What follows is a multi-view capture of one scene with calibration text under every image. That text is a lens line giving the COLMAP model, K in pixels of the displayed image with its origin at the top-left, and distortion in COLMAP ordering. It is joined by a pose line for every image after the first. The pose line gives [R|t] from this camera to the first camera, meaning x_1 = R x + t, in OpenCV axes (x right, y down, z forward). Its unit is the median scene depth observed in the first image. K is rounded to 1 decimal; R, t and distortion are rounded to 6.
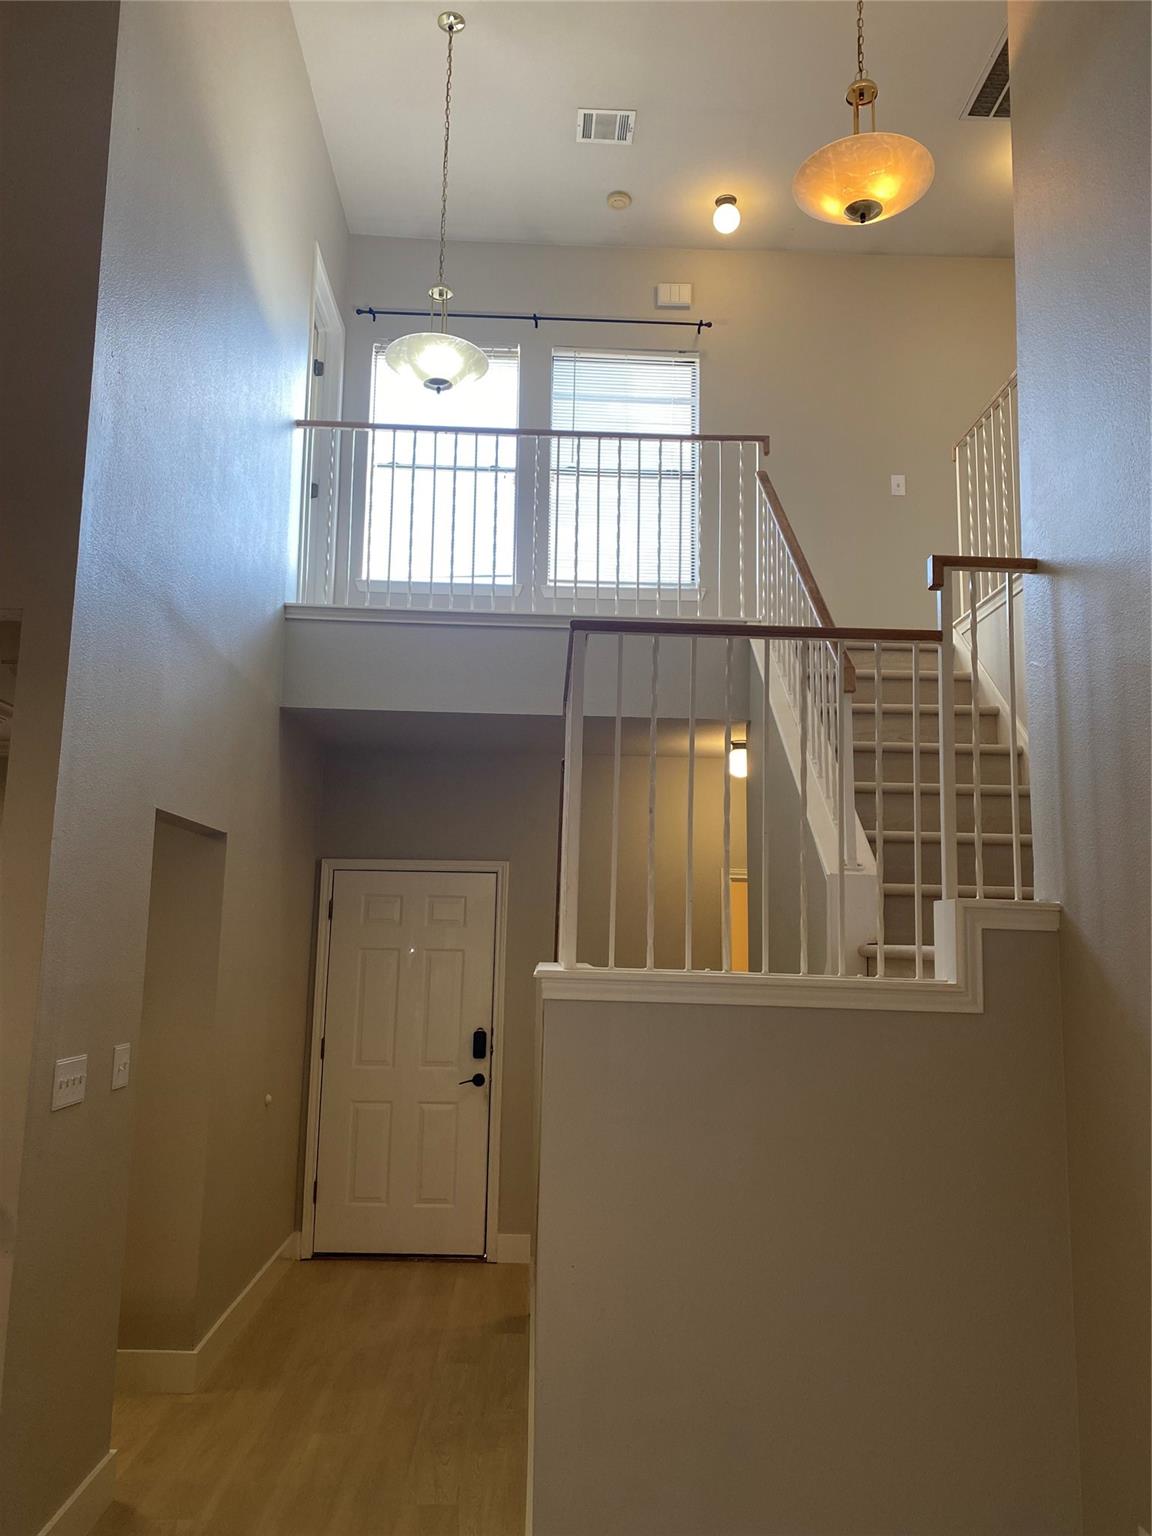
lens RADIAL K [[1173.2, 0, 566.5], [0, 1173.2, 768.2], [0, 0, 1]] dist [0.017732, -0.009117]
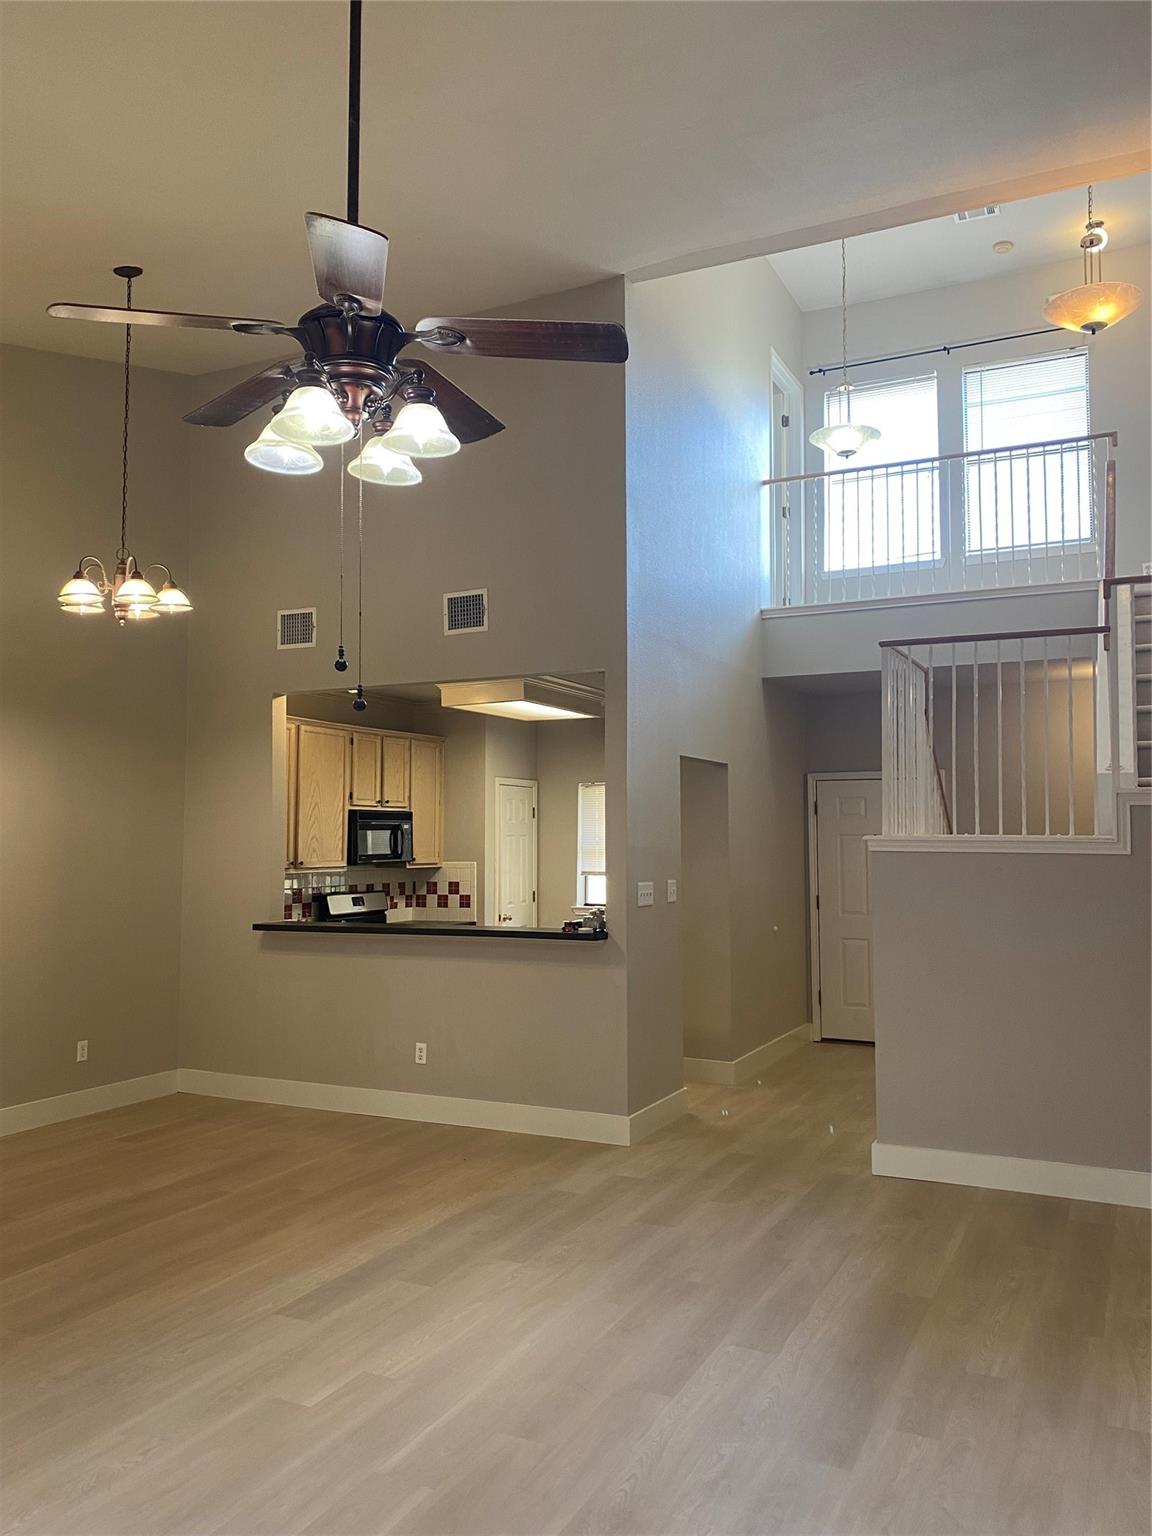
lens RADIAL K [[1172.0, 0, 576.0], [0, 1172.0, 768.0], [0, 0, 1]] dist [0.000483, 0.009347]
pose [[0.885352, -0.048273, -0.462409, 0.211301], [0.086524, 0.994327, 0.061862, -0.044280], [0.456799, -0.094780, 0.884506, -0.416911]]
